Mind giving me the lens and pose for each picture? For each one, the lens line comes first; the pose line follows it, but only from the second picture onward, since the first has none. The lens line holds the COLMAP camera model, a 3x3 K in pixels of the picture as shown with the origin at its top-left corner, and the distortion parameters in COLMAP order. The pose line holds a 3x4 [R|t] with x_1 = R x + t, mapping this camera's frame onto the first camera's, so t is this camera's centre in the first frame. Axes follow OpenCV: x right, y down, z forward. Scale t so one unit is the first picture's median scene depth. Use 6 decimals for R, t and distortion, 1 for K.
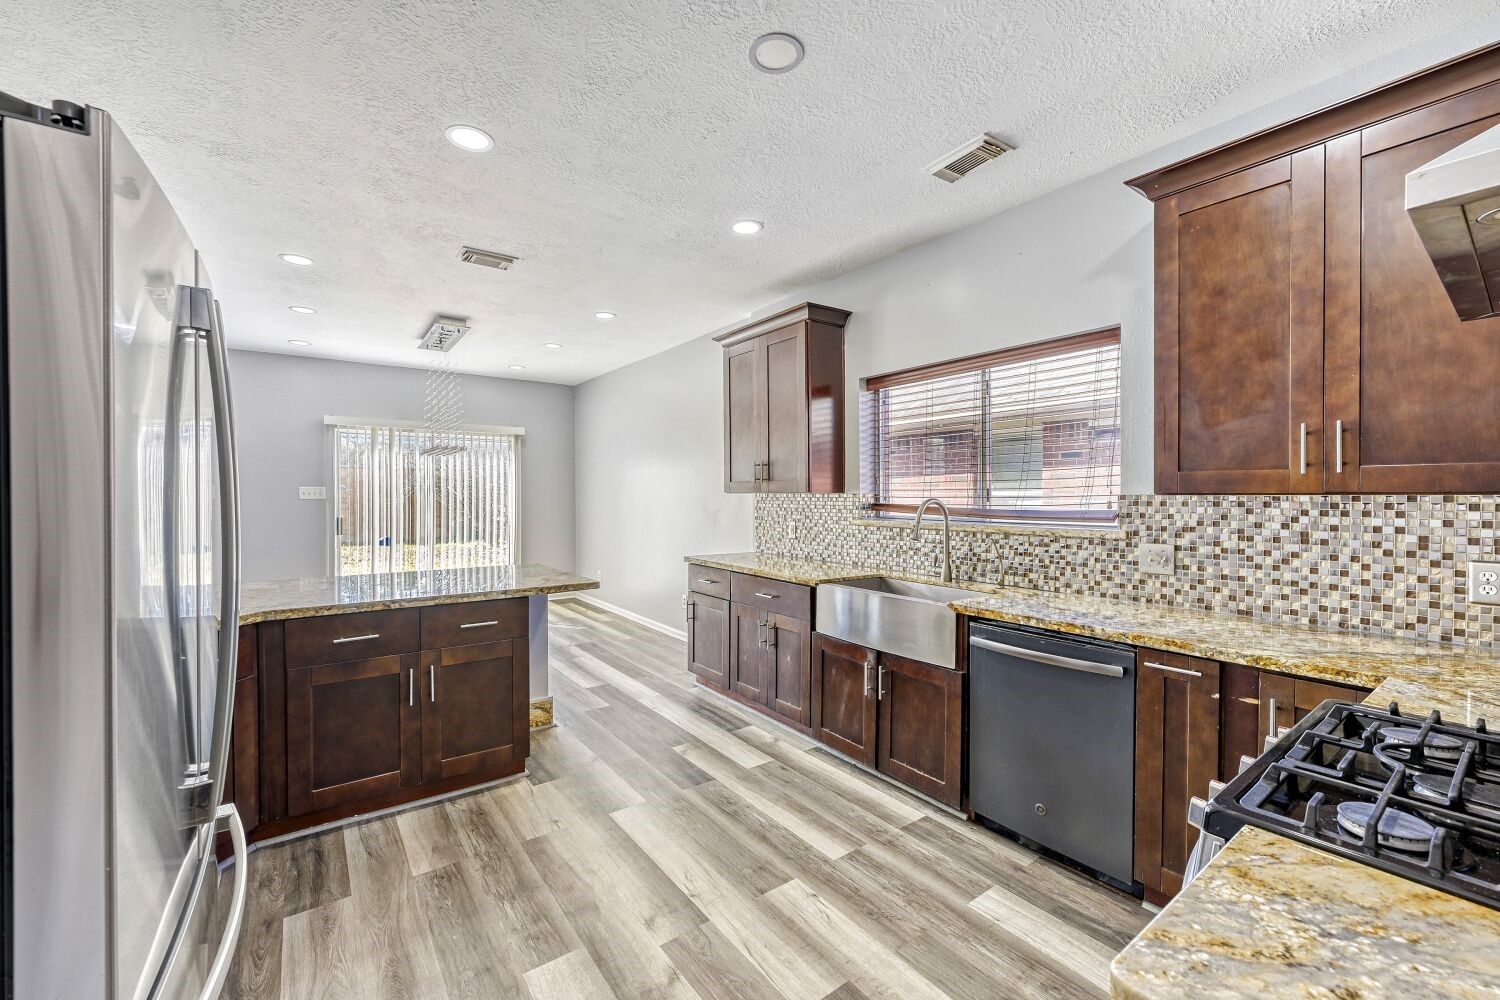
lens RADIAL K [[600.7, 0, 749.2], [0, 600.7, 502.2], [0, 0, 1]] dist [0.003247, 0.000220]
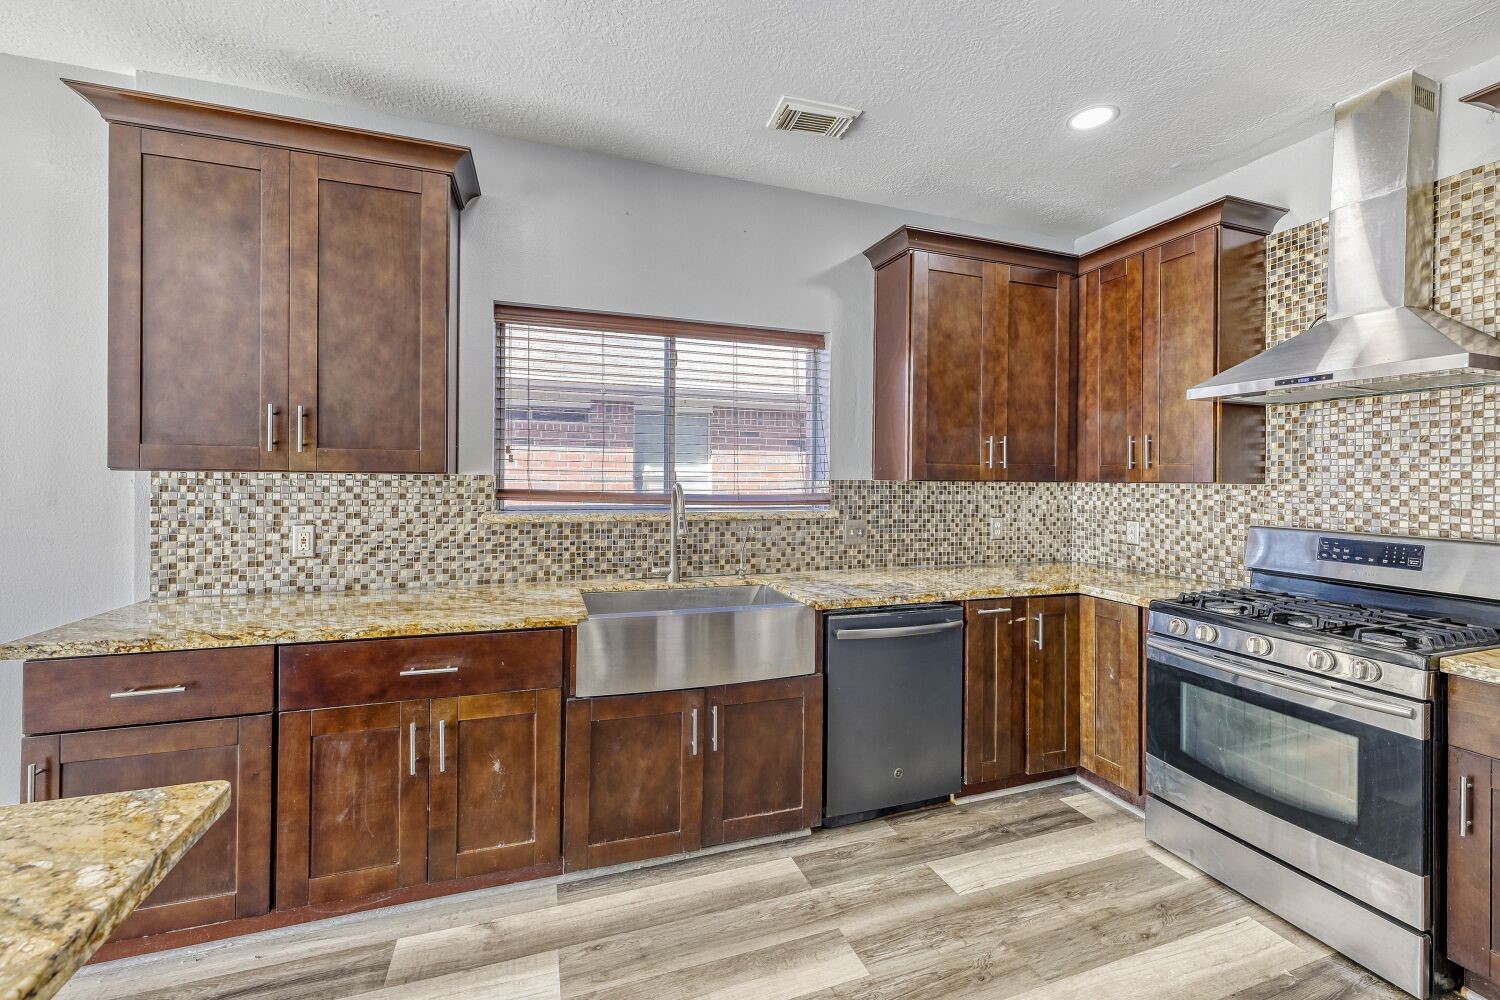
lens RADIAL K [[600.7, 0, 737.7], [0, 600.7, 476.4], [0, 0, 1]] dist [0.003247, 0.000220]
pose [[0.302688, 0.004418, 0.953079, -0.561668], [0.001477, 0.999986, -0.005105, -0.013685], [-0.953088, 0.002953, 0.302678, 0.842955]]
